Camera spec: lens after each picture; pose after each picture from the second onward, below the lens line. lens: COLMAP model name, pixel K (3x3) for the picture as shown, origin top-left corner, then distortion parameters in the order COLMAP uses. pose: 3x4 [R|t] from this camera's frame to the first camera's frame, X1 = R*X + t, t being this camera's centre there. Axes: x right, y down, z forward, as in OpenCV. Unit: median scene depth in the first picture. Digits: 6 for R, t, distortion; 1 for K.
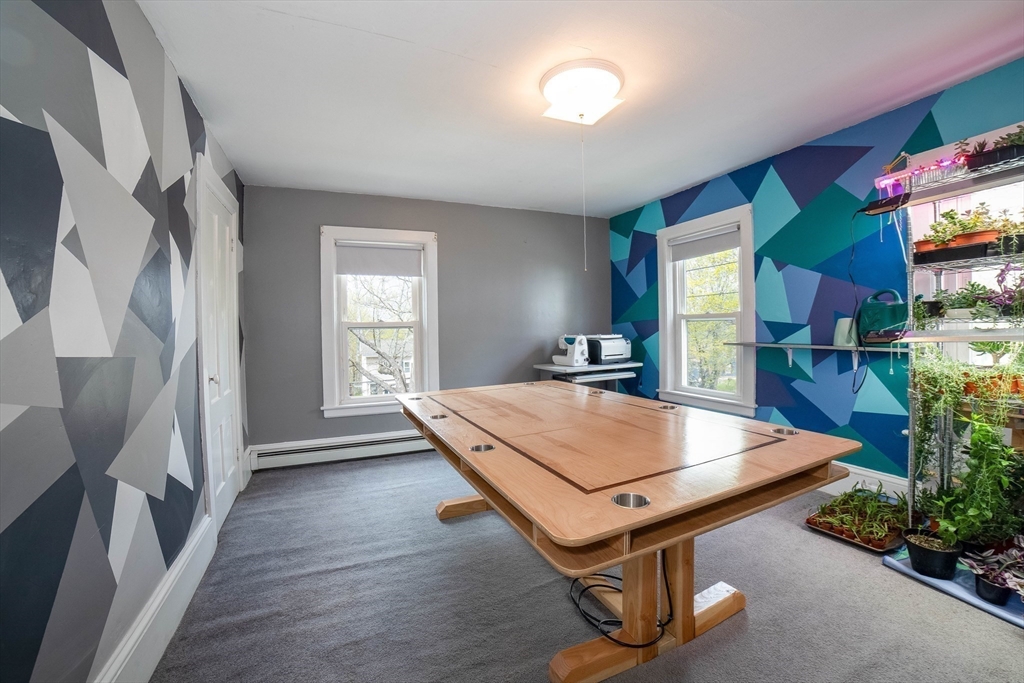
lens RADIAL K [[418.5, 0, 500.8], [0, 418.5, 331.6], [0, 0, 1]] dist [-0.106689, 0.035490]
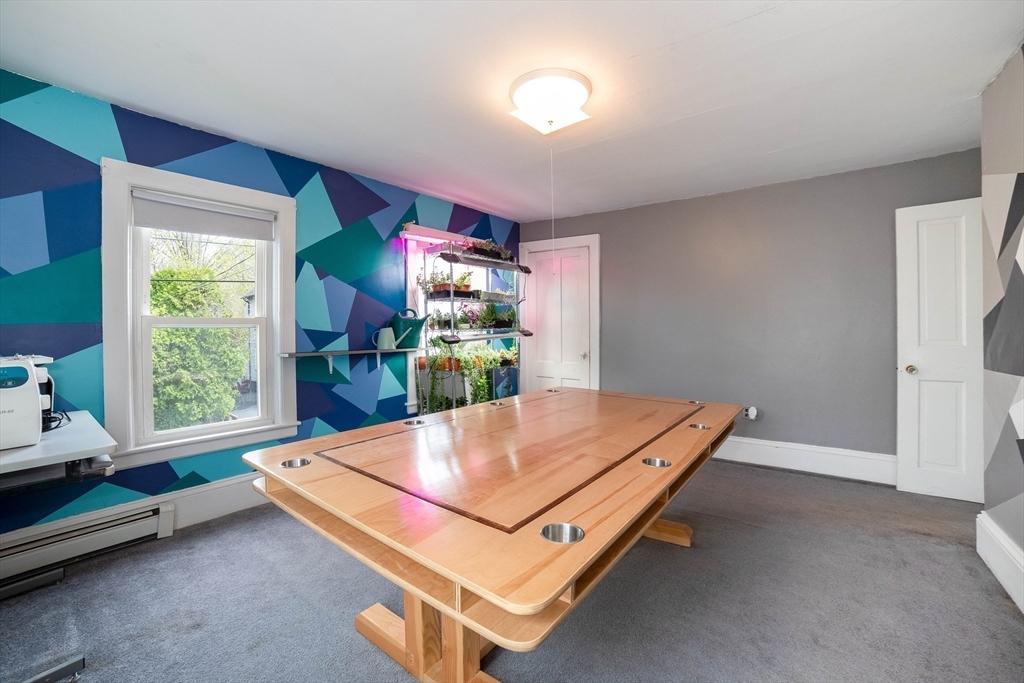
lens RADIAL K [[418.5, 0, 500.8], [0, 418.5, 331.6], [0, 0, 1]] dist [-0.106689, 0.035490]
pose [[-0.461924, 0.017146, 0.886754, -0.427515], [0.025359, 0.999660, -0.006120, -0.002985], [-0.886557, 0.019661, -0.462202, 1.097220]]
